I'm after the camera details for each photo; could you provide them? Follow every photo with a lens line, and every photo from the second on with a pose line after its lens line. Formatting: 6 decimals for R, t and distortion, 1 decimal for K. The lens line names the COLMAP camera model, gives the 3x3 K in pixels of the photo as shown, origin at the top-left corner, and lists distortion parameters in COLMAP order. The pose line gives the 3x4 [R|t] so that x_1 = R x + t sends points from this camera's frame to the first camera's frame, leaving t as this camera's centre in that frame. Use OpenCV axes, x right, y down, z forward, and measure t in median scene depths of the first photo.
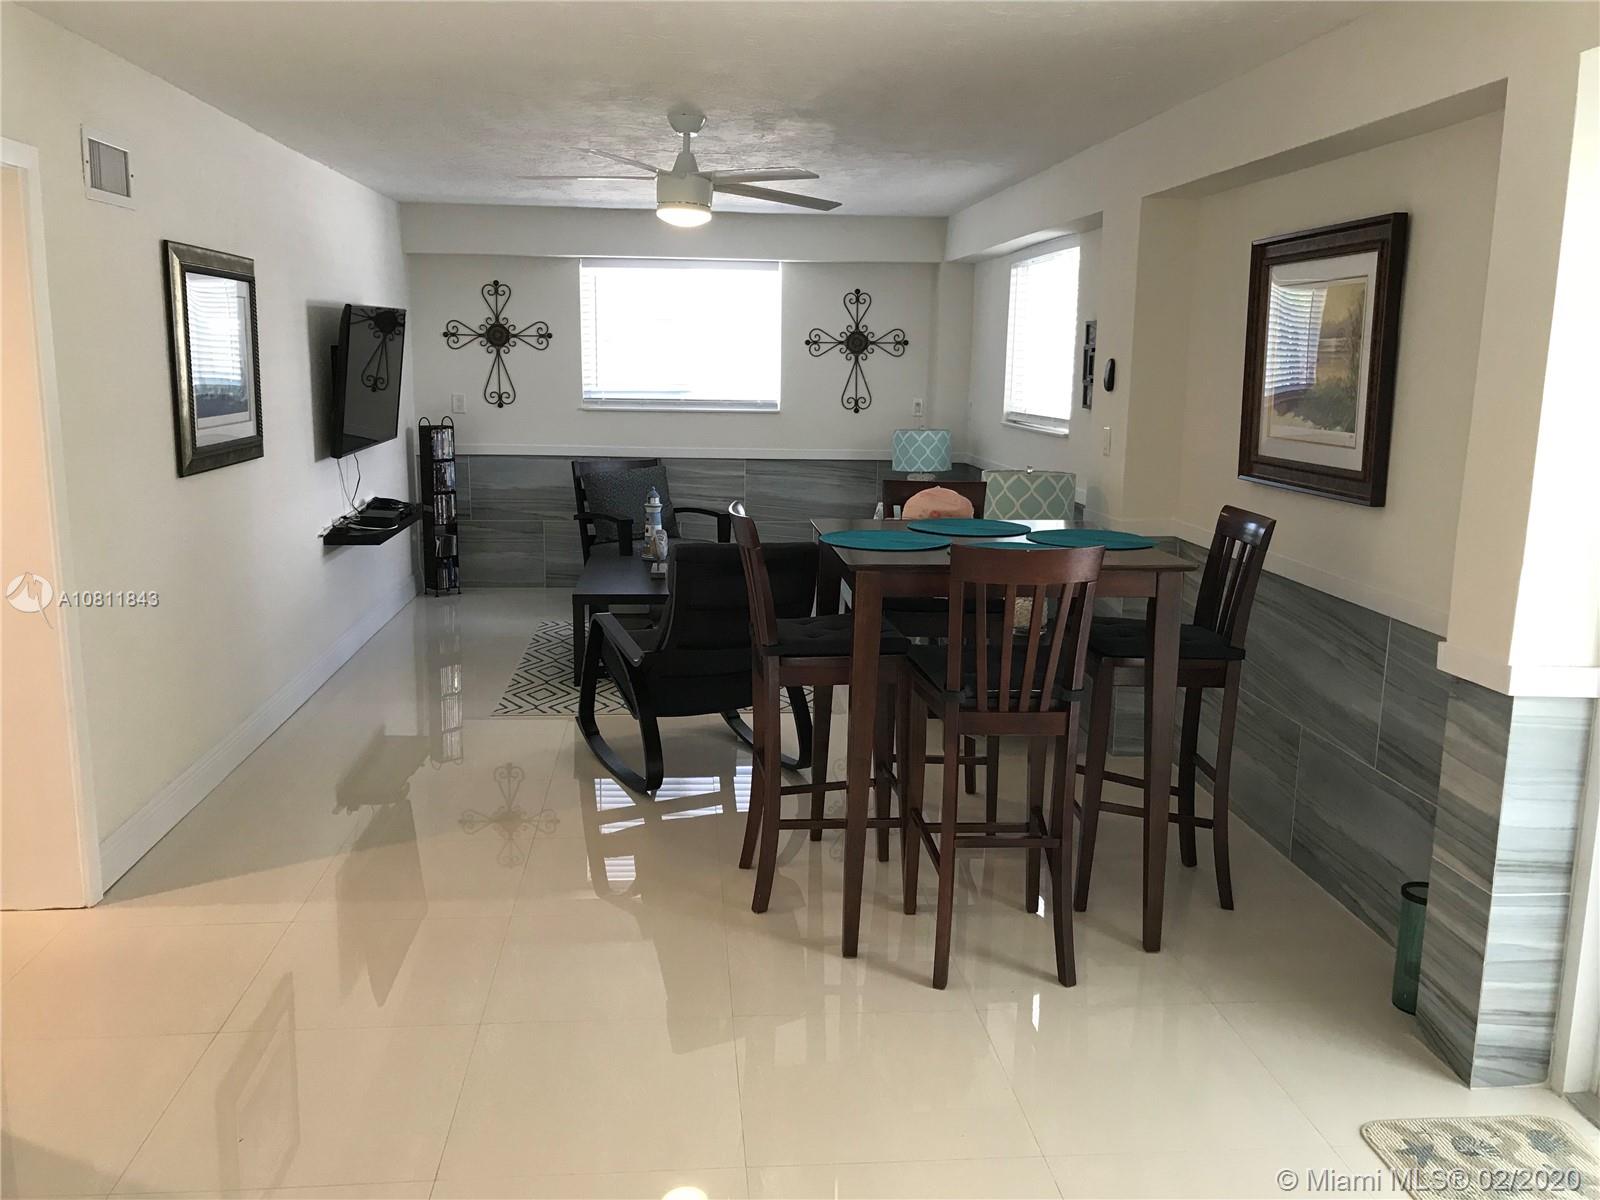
lens RADIAL K [[1352.8, 0, 800.0], [0, 1352.8, 600.0], [0, 0, 1]] dist [0.098553, -0.148403]
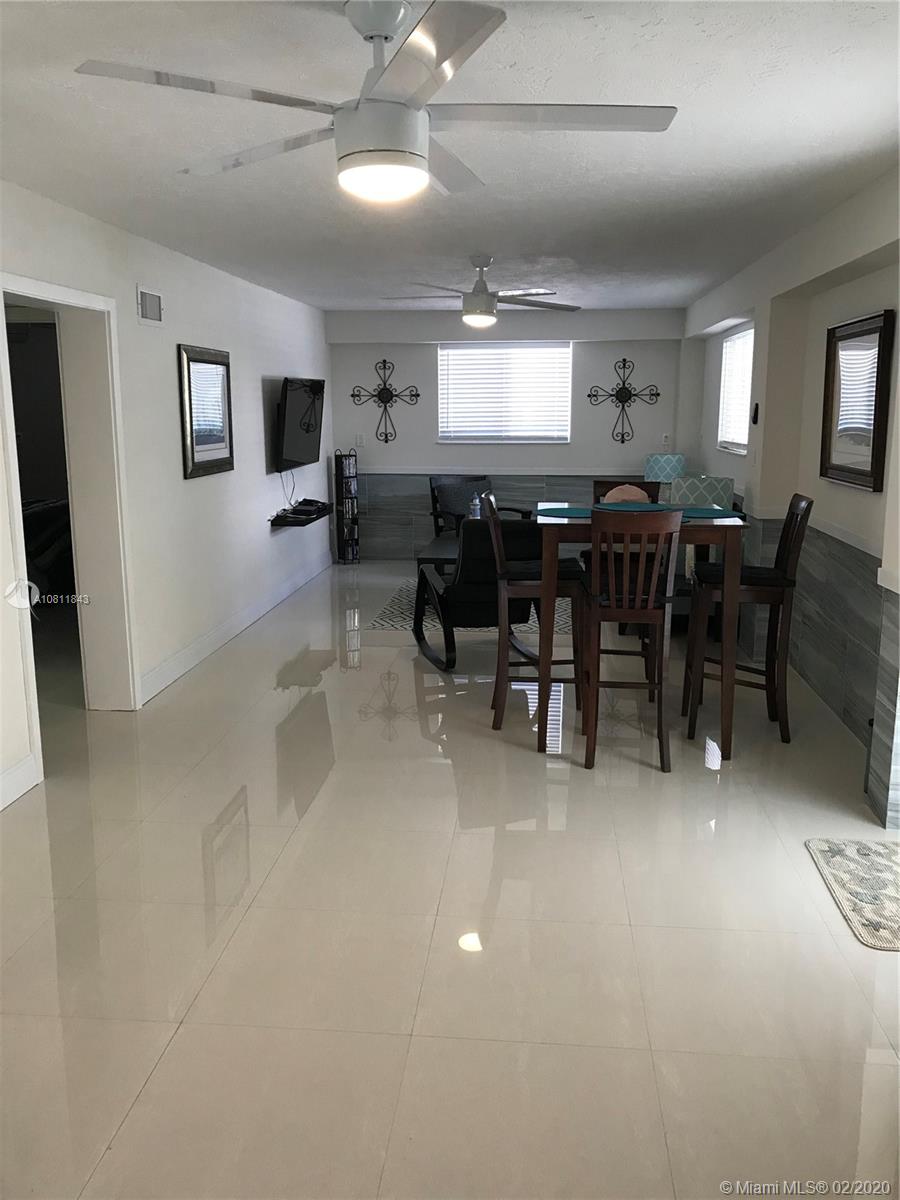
lens RADIAL K [[1014.6, 0, 450.0], [0, 1014.6, 600.0], [0, 0, 1]] dist [0.098553, -0.148403]
pose [[0.983232, 0.019279, -0.181336, 0.073330], [-0.017748, 0.999792, 0.010063, 0.027566], [0.181492, -0.006676, 0.983370, -0.138935]]
